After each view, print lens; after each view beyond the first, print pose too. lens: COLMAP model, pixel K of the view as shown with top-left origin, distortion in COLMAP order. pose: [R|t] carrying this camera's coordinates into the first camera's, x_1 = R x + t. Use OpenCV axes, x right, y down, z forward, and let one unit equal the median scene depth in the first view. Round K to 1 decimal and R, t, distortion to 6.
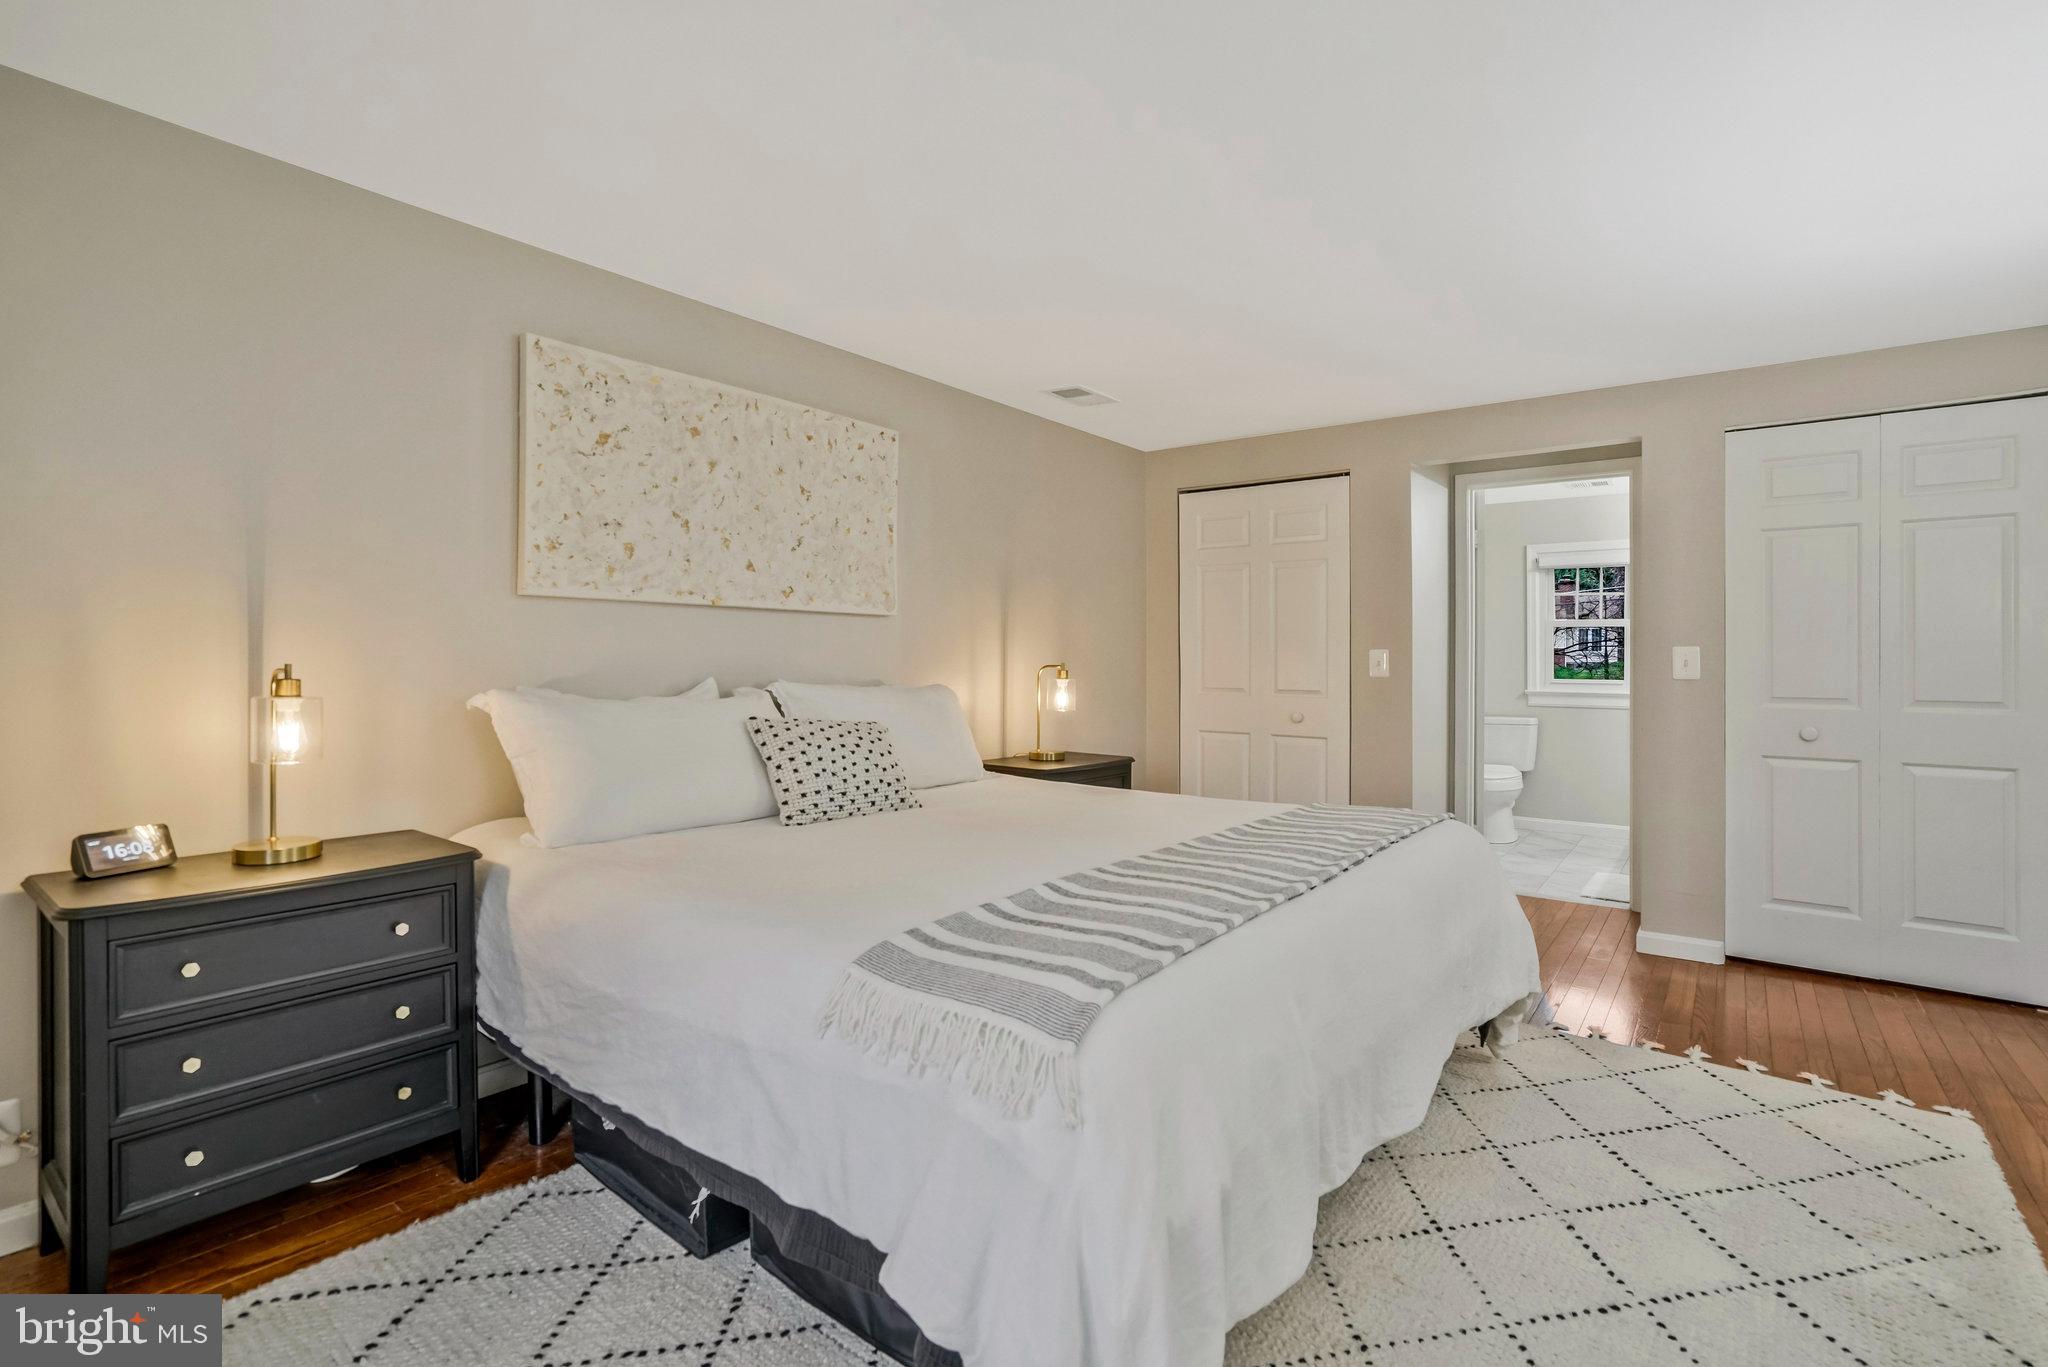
lens RADIAL K [[957.7, 0, 1019.8], [0, 957.7, 665.0], [0, 0, 1]] dist [-0.044110, 0.016208]
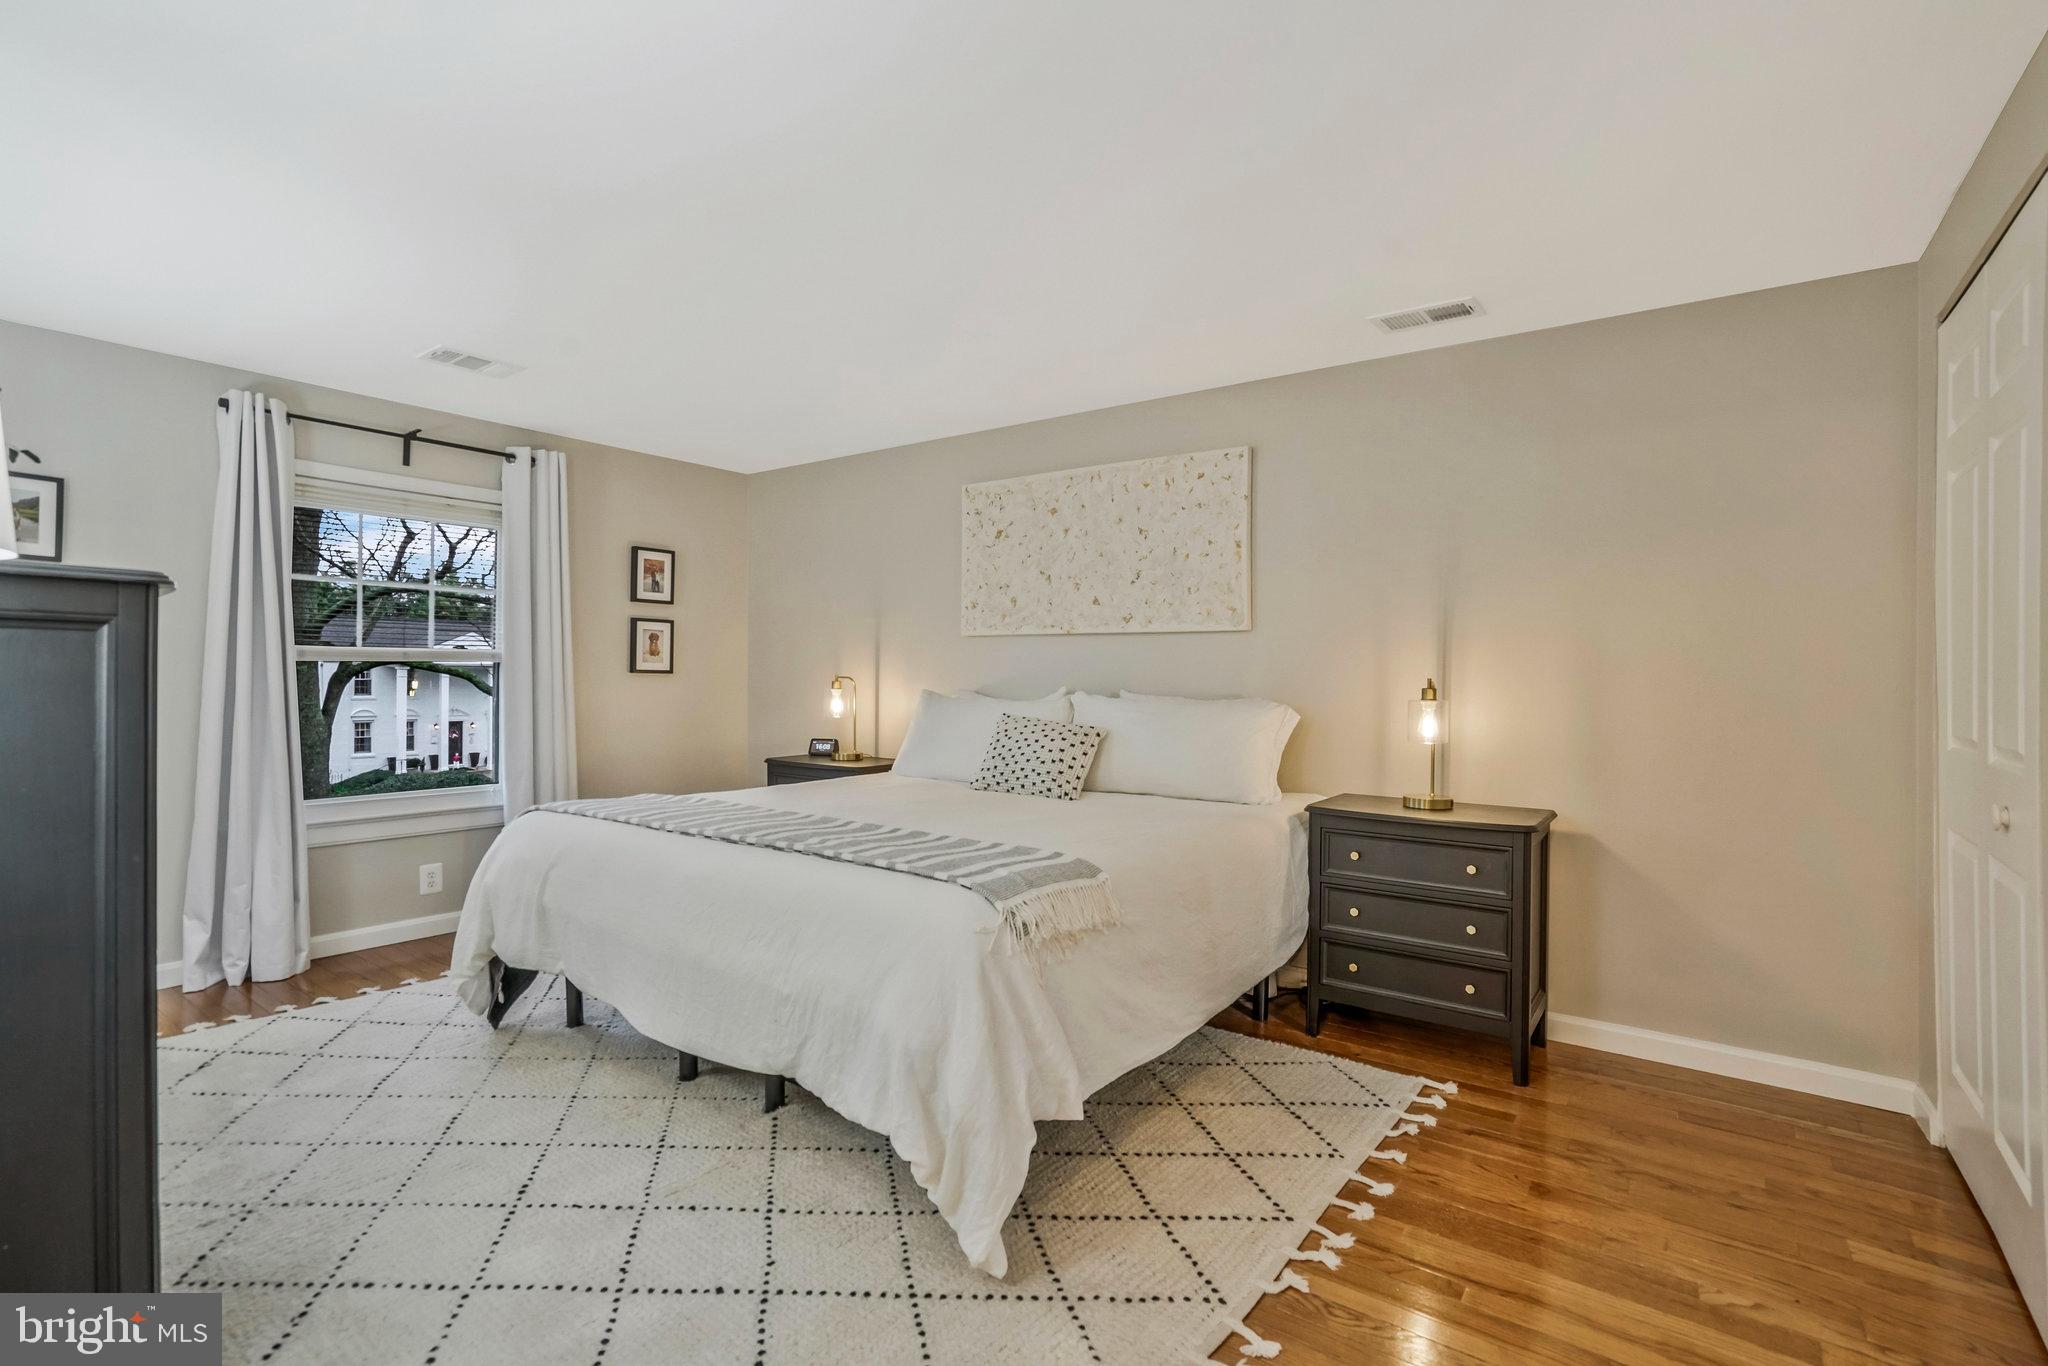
lens RADIAL K [[957.7, 0, 1031.3], [0, 957.7, 677.4], [0, 0, 1]] dist [-0.044110, 0.016208]
pose [[0.044416, 0.008384, -0.998978, 1.064065], [-0.003896, 0.999959, 0.008219, -0.011198], [0.999006, 0.003527, 0.044447, 0.899535]]
